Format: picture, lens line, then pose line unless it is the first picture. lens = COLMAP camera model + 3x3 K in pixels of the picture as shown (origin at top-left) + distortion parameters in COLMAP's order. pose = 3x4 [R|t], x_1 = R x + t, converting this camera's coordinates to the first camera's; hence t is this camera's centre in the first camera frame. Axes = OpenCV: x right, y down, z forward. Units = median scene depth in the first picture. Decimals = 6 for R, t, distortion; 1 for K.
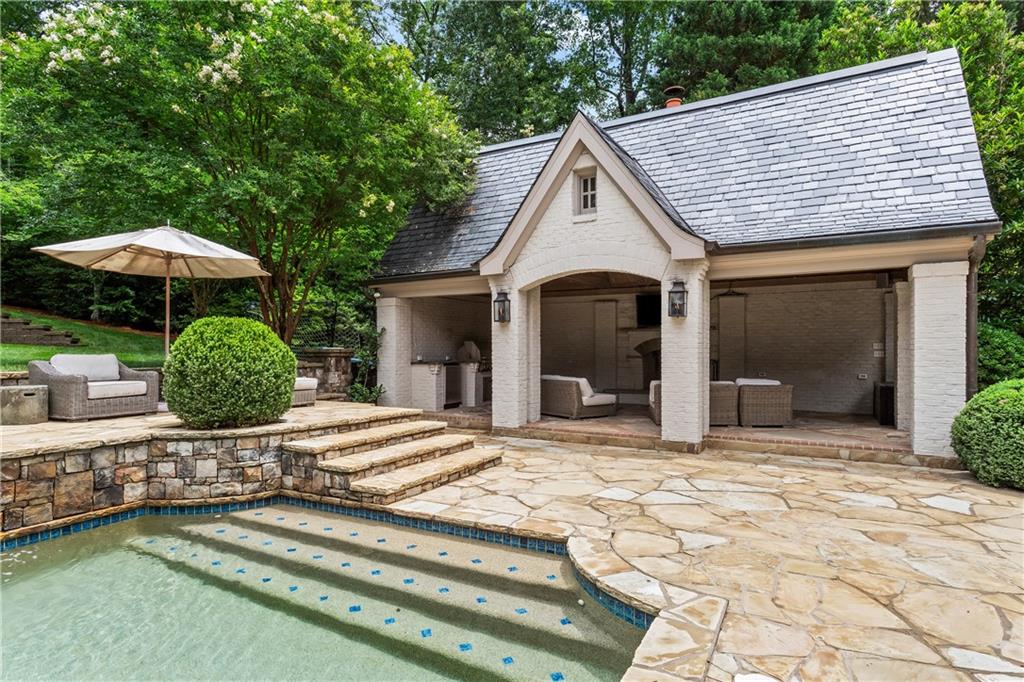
lens RADIAL K [[559.2, 0, 510.1], [0, 559.2, 347.1], [0, 0, 1]] dist [-0.001066, 0.003585]
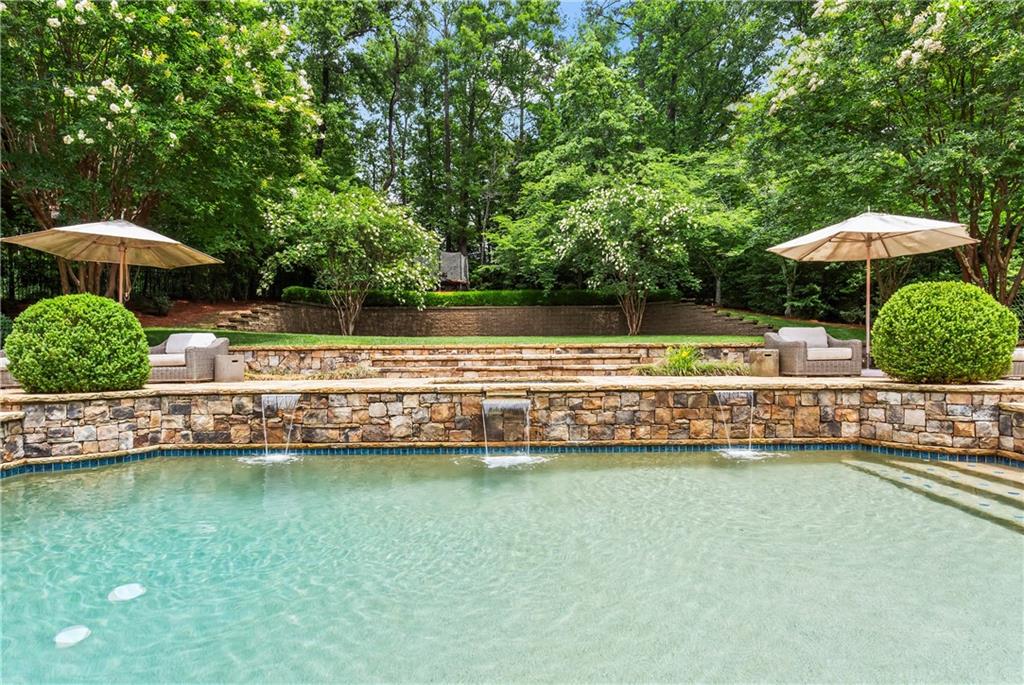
lens RADIAL K [[565.2, 0, 488.6], [0, 565.2, 357.5], [0, 0, 1]] dist [-0.004220, 0.004476]
pose [[0.448437, 0.005515, -0.893797, 0.053121], [0.006327, 0.999936, 0.009344, 0.054058], [0.893792, -0.009845, 0.448374, -0.172135]]
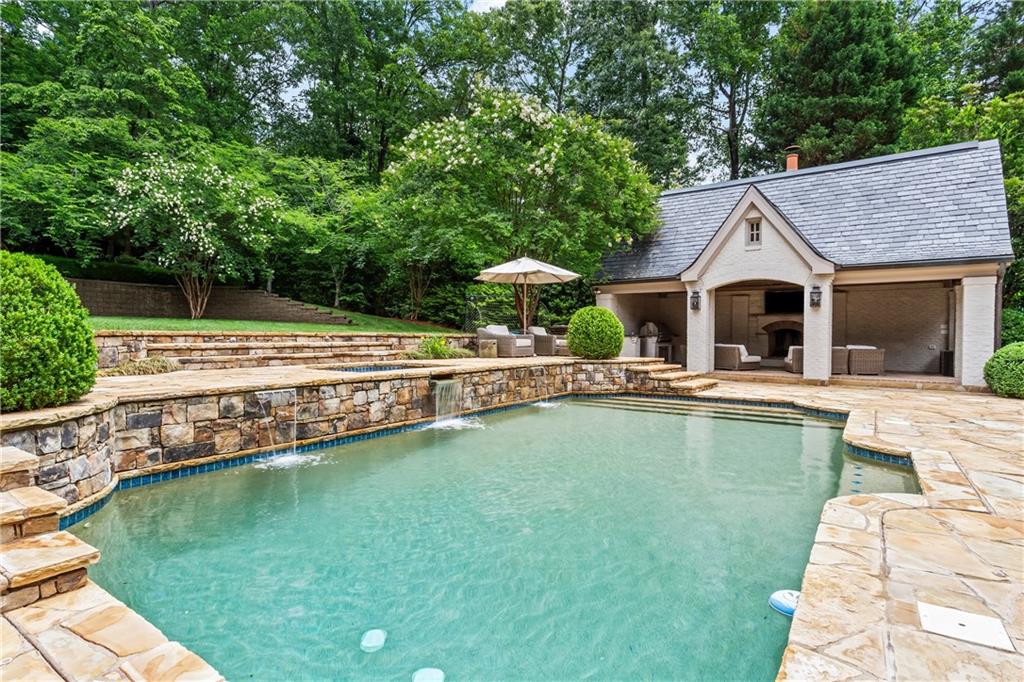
lens RADIAL K [[565.2, 0, 480.8], [0, 565.2, 339.1], [0, 0, 1]] dist [-0.004220, 0.004476]
pose [[0.993091, 0.009524, -0.116964, -0.492046], [-0.008693, 0.999933, 0.007614, 0.038524], [0.117028, -0.006544, 0.993107, -0.803649]]
